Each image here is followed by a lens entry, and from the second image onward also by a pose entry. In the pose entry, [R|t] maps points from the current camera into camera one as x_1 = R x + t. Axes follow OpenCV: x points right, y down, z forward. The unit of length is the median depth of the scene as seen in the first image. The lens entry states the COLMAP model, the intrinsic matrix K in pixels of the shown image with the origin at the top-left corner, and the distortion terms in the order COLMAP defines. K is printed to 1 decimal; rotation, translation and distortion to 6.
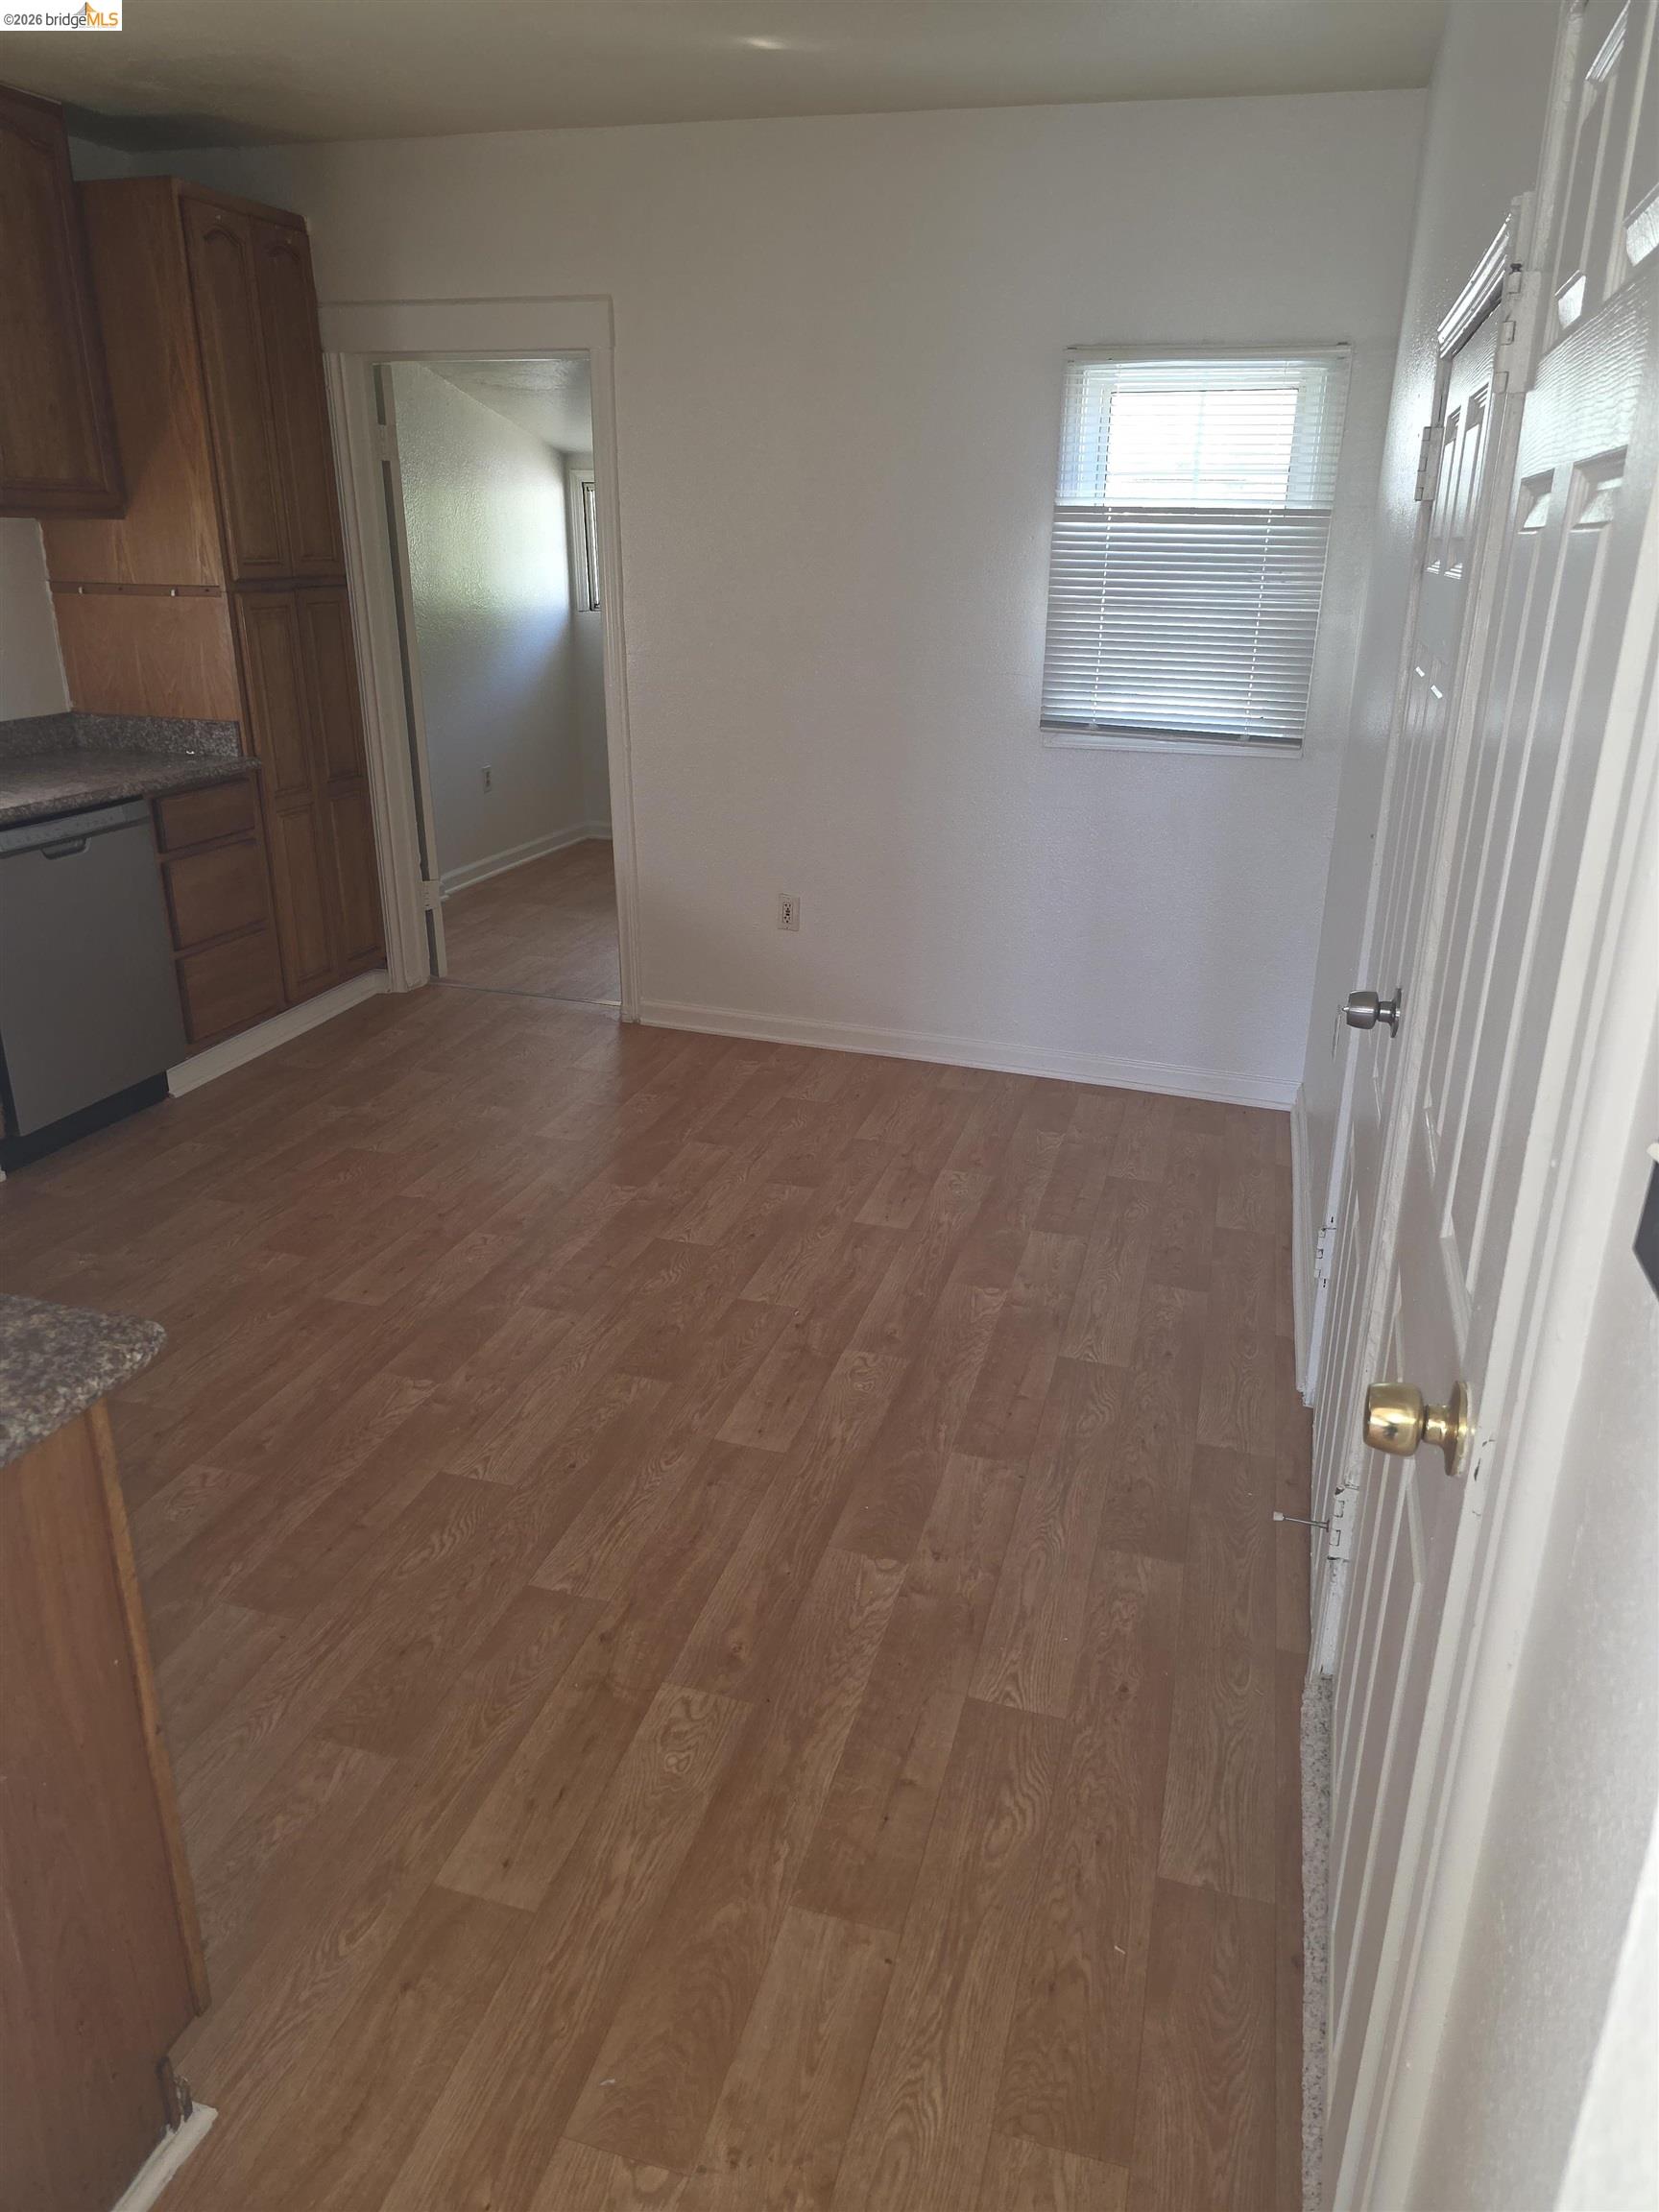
lens RADIAL K [[1488.9, 0, 863.2], [0, 1488.9, 1115.1], [0, 0, 1]] dist [0.066954, -0.062975]
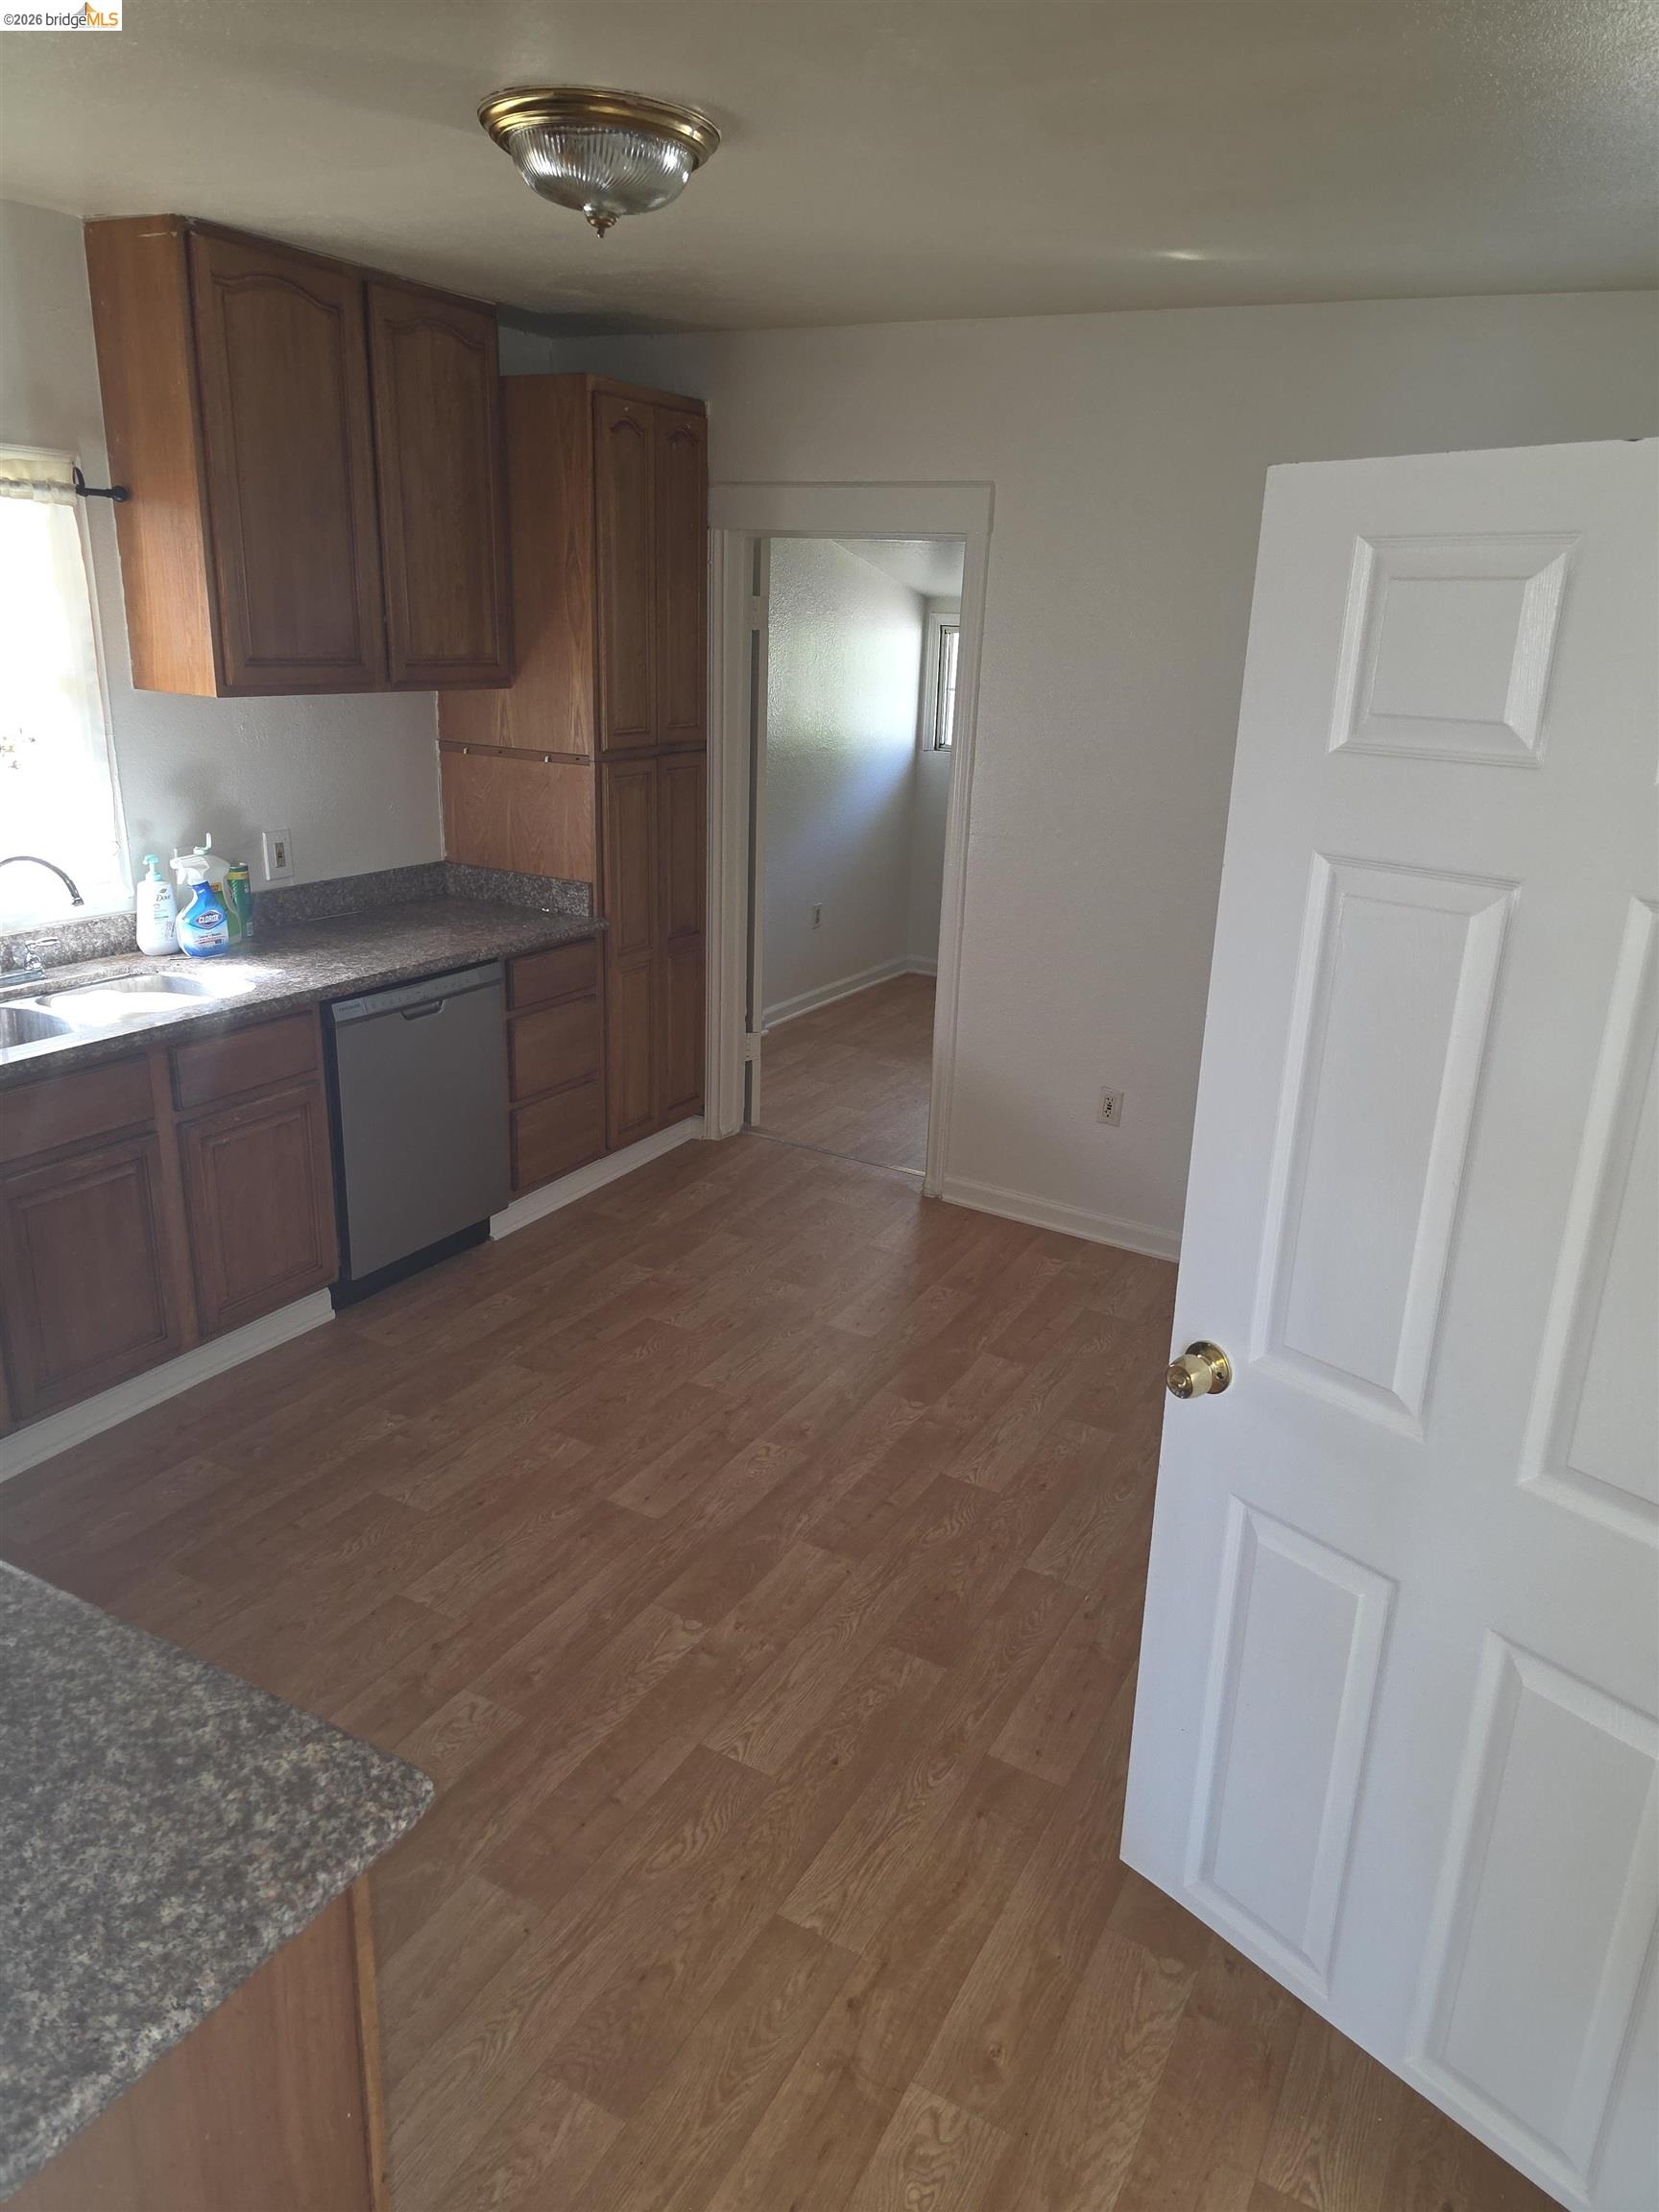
lens RADIAL K [[1488.9, 0, 863.2], [0, 1488.9, 1115.1], [0, 0, 1]] dist [0.066954, -0.062975]
pose [[0.976918, 0.093279, -0.192173, -0.027680], [-0.101087, 0.994388, -0.031211, -0.113316], [0.188184, 0.049917, 0.980865, 0.050212]]
